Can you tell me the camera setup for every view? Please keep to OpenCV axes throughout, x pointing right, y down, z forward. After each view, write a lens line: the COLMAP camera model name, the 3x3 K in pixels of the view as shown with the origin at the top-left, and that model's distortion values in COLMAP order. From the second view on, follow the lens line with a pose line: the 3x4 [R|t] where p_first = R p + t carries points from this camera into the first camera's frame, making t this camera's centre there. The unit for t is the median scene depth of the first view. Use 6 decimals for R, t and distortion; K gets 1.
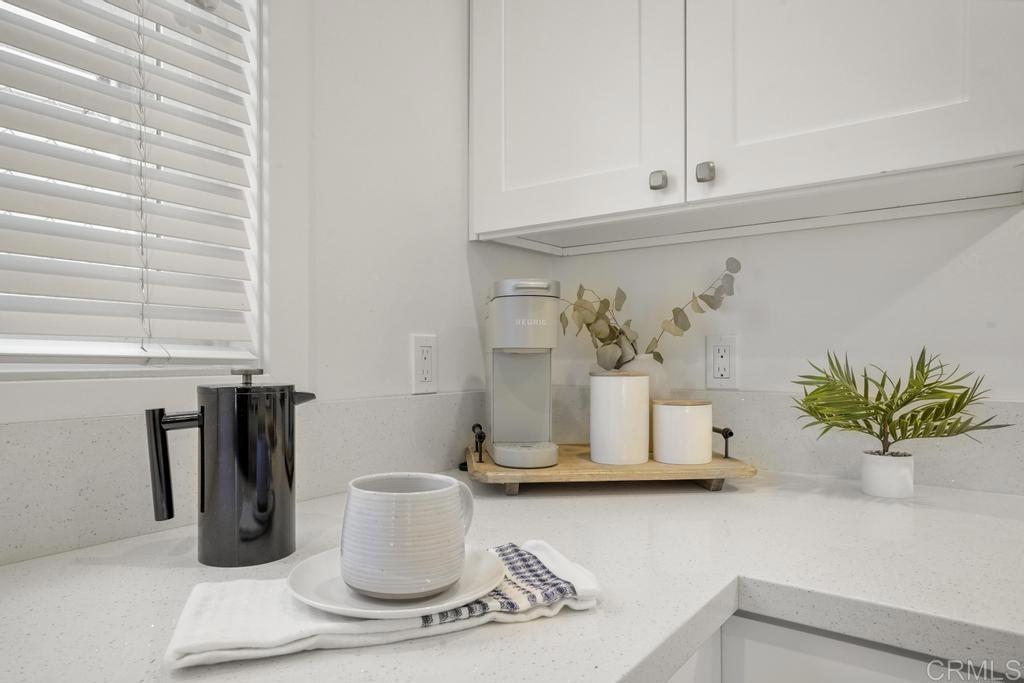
lens RADIAL K [[653.4, 0, 499.8], [0, 653.4, 360.6], [0, 0, 1]] dist [-0.002077, 0.000423]
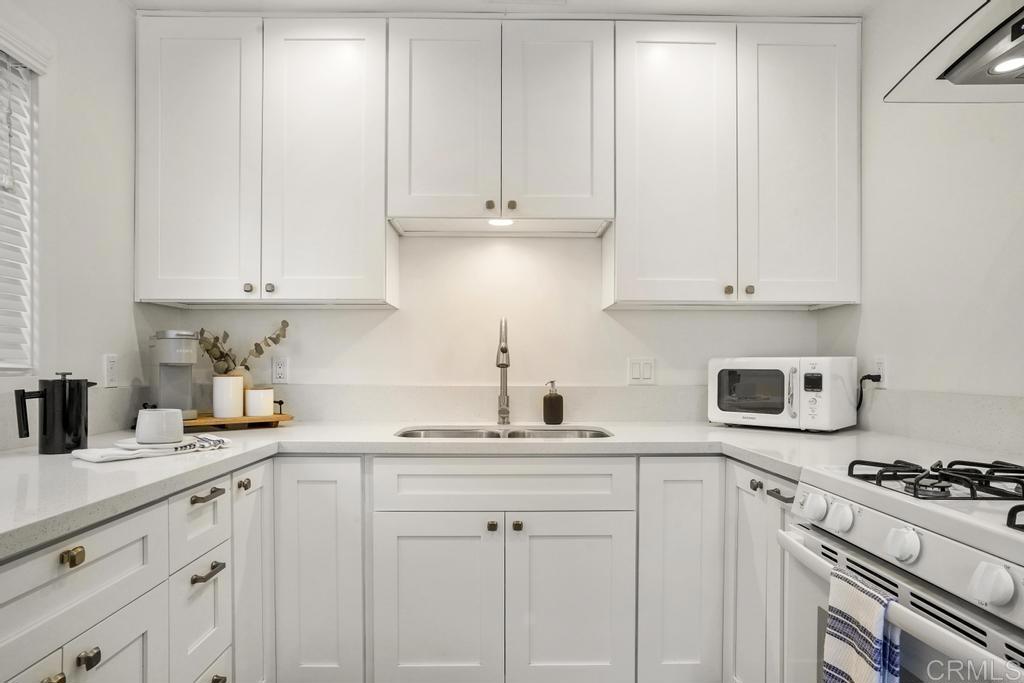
lens RADIAL K [[604.5, 0, 511.2], [0, 604.5, 366.8], [0, 0, 1]] dist [-0.003340, -0.000215]
pose [[0.787080, 0.002410, 0.616846, -0.303811], [0.002145, 0.999976, -0.006644, 0.006884], [-0.616847, 0.006553, 0.787056, -1.109043]]
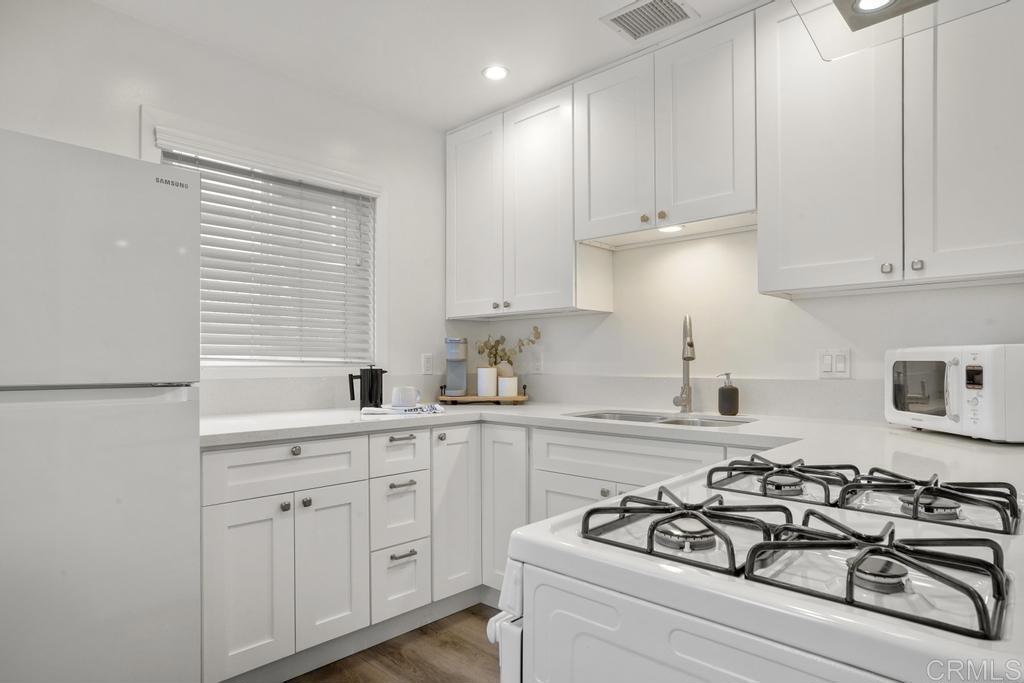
lens RADIAL K [[610.4, 0, 508.6], [0, 610.4, 356.9], [0, 0, 1]] dist [0.000105, 0.001437]
pose [[0.992239, -0.004564, -0.124266, 0.643608], [0.002875, 0.999901, -0.013769, 0.012209], [0.124316, 0.013305, 0.992153, -1.833171]]
